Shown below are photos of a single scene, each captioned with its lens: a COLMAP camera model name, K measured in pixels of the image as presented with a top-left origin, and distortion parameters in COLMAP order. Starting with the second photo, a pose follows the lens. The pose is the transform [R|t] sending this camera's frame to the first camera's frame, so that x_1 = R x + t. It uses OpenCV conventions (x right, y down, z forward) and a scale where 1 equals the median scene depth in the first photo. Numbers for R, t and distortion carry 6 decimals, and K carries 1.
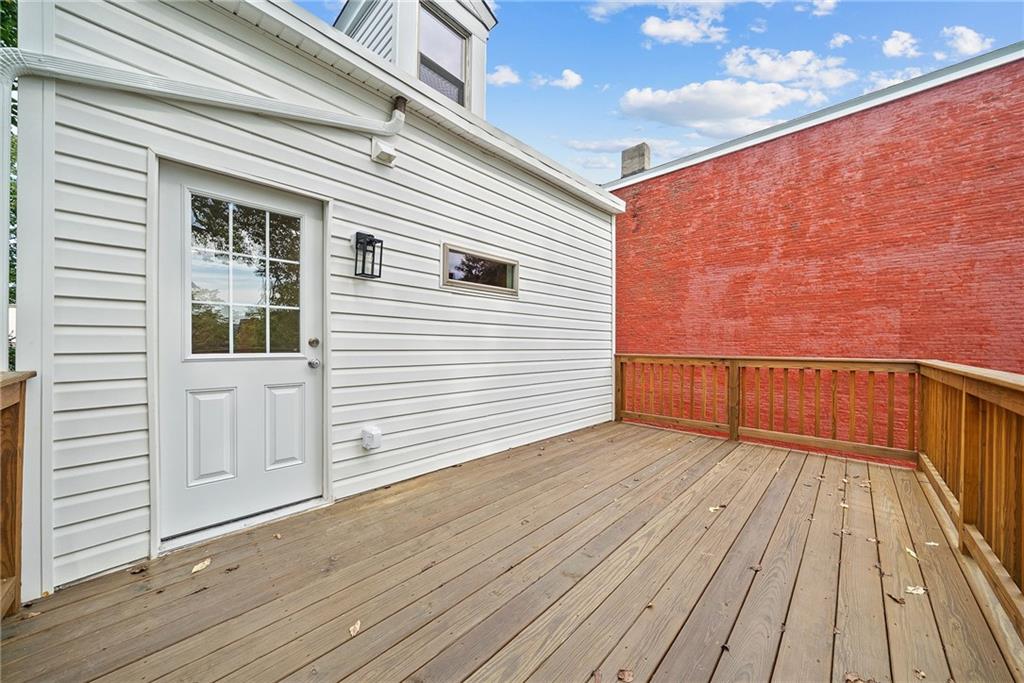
lens RADIAL K [[349.0, 0, 521.6], [0, 349.0, 347.1], [0, 0, 1]] dist [-0.007803, 0.000468]
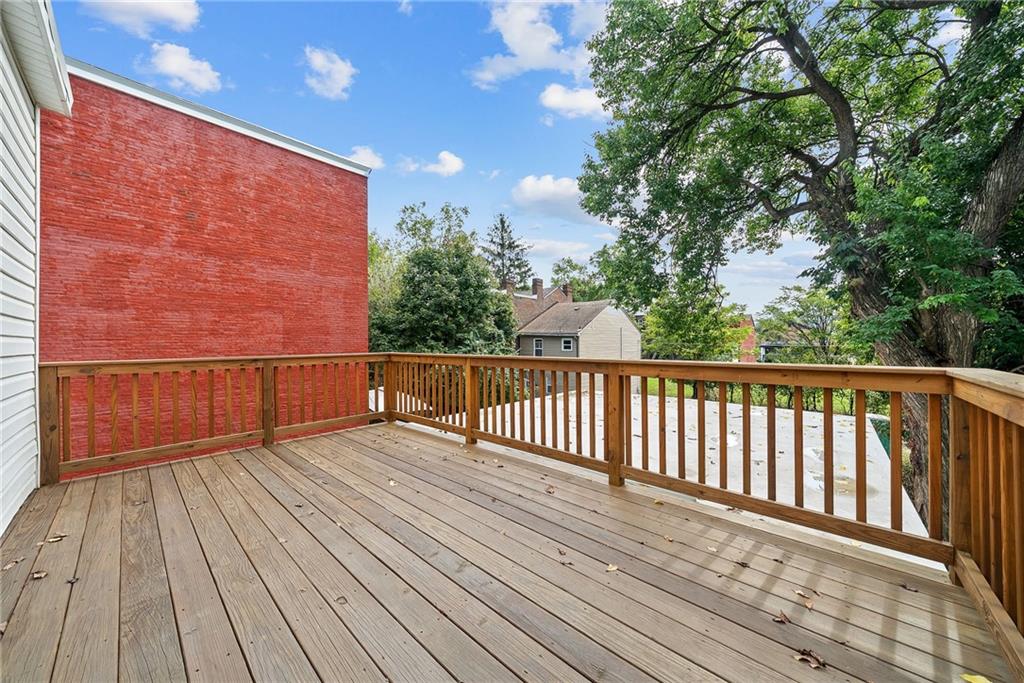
lens RADIAL K [[349.0, 0, 515.8], [0, 349.0, 342.3], [0, 0, 1]] dist [-0.007803, 0.000468]
pose [[-0.022903, -0.003402, 0.999732, -0.189780], [0.015046, 0.999880, 0.003747, -0.002630], [-0.999624, 0.015128, -0.022849, 0.182016]]
